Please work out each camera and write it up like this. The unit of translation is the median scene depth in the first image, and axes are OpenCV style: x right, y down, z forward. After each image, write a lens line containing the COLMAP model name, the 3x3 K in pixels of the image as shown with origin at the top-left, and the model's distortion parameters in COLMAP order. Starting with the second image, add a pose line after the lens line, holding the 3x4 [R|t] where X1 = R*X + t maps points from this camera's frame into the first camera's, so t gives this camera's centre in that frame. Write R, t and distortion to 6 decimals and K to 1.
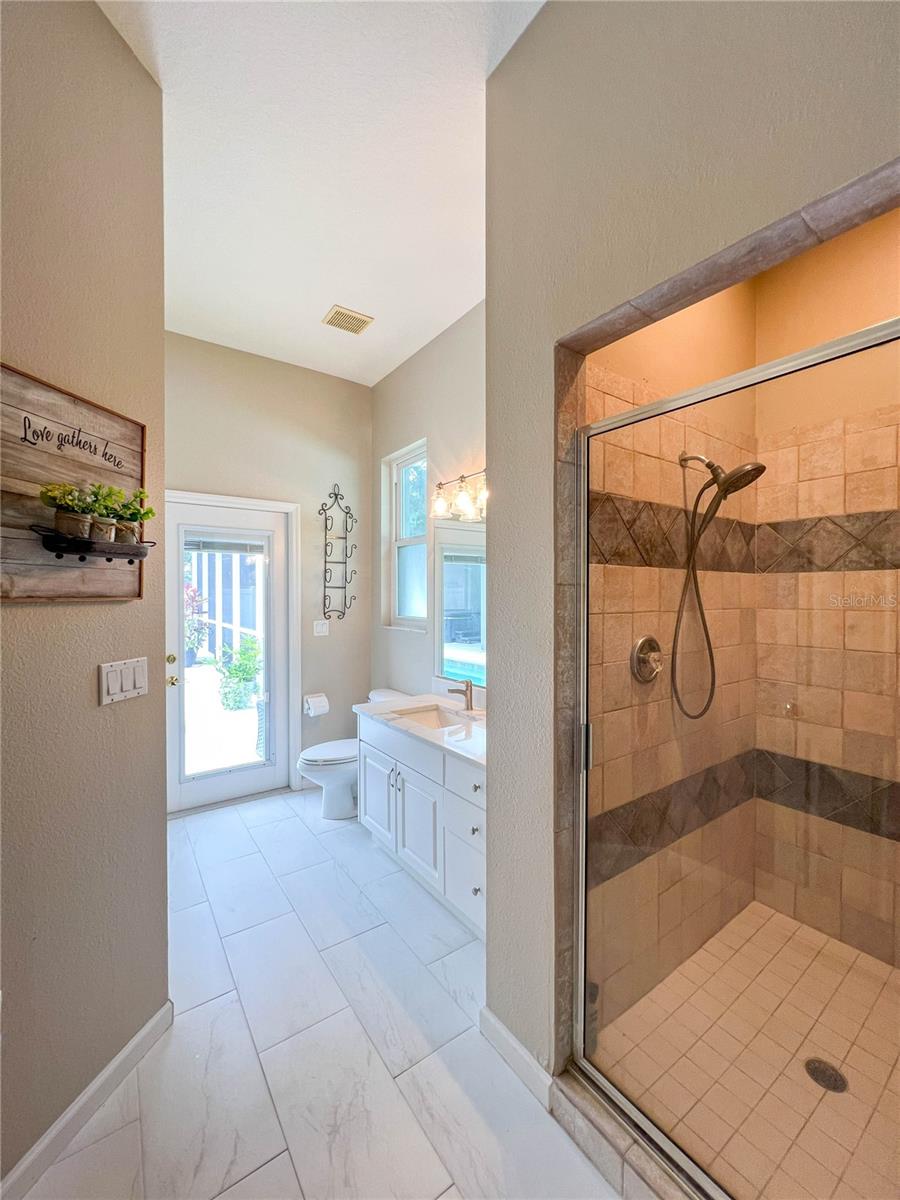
lens RADIAL K [[479.0, 0, 450.0], [0, 479.0, 600.0], [0, 0, 1]] dist [-0.000787, -0.000095]
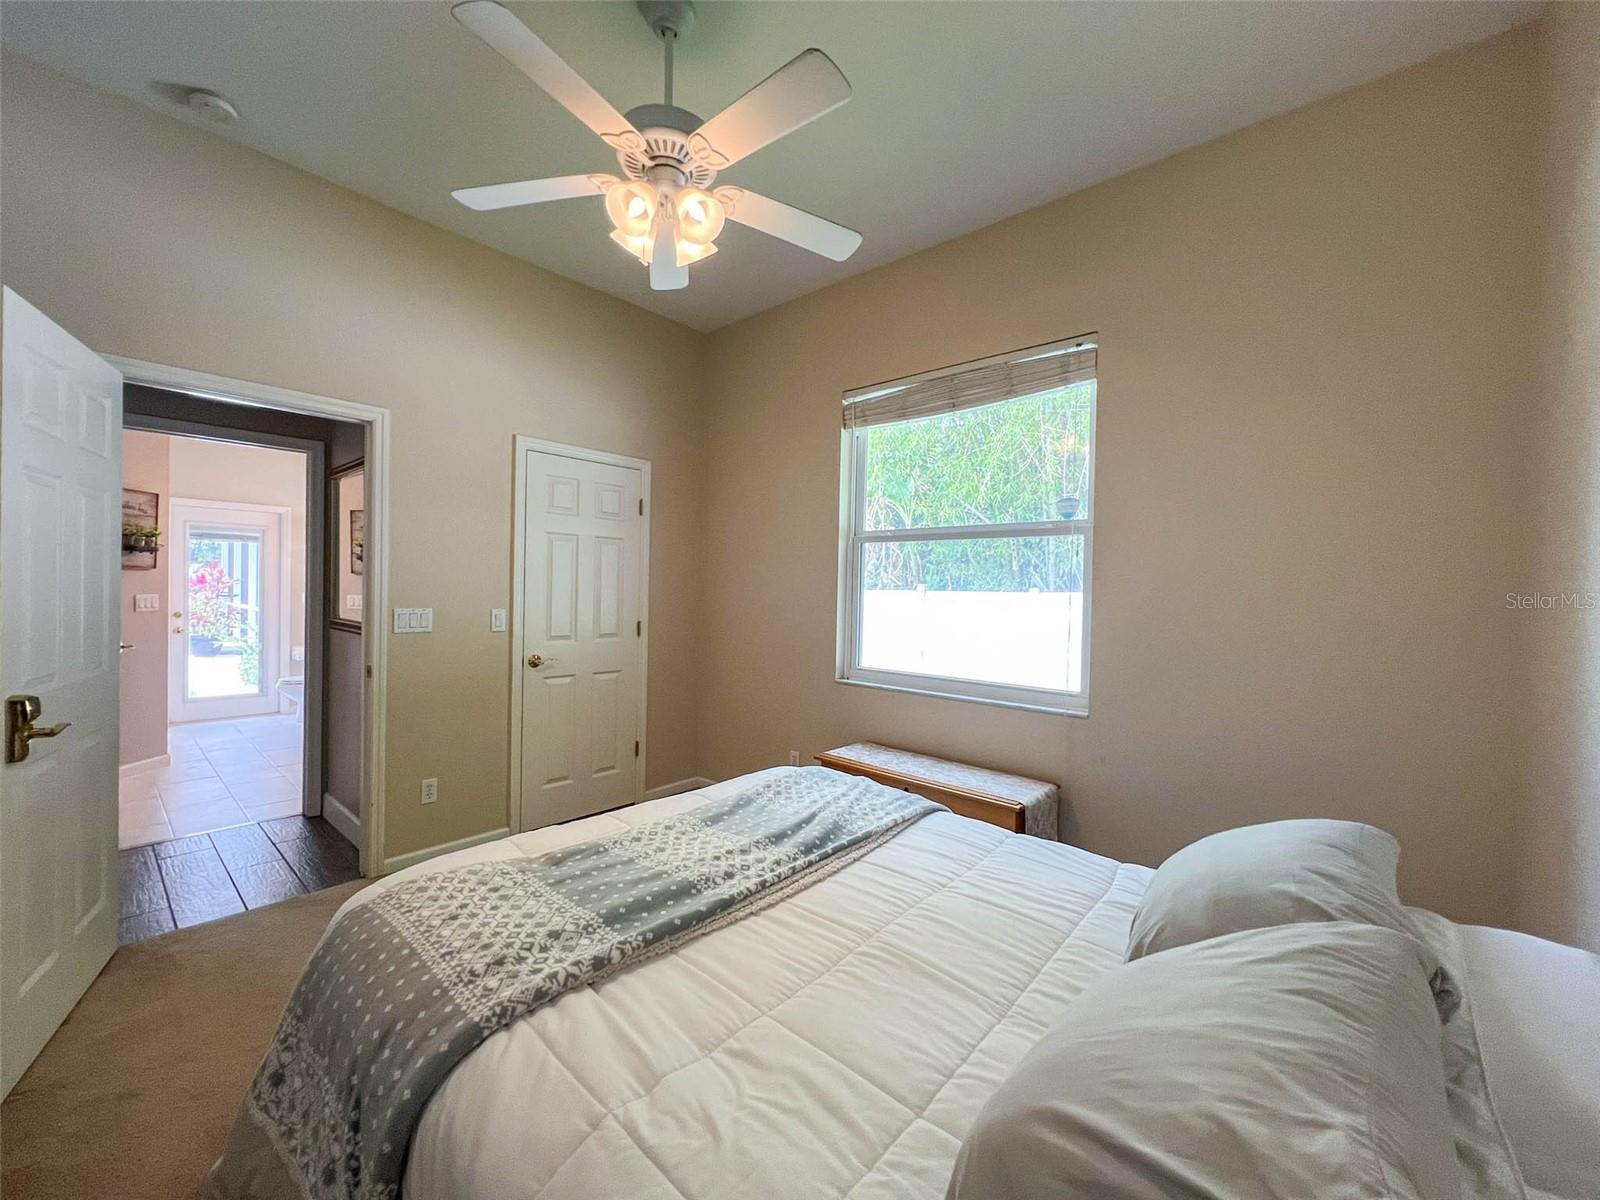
lens RADIAL K [[642.4, 0, 796.7], [0, 642.4, 589.4], [0, 0, 1]] dist [-0.001422, -0.000109]
pose [[0.975692, 0.009971, 0.218921, 1.243850], [-0.009022, 0.999945, -0.005331, 0.062982], [-0.218962, 0.003226, 0.975728, -1.977517]]
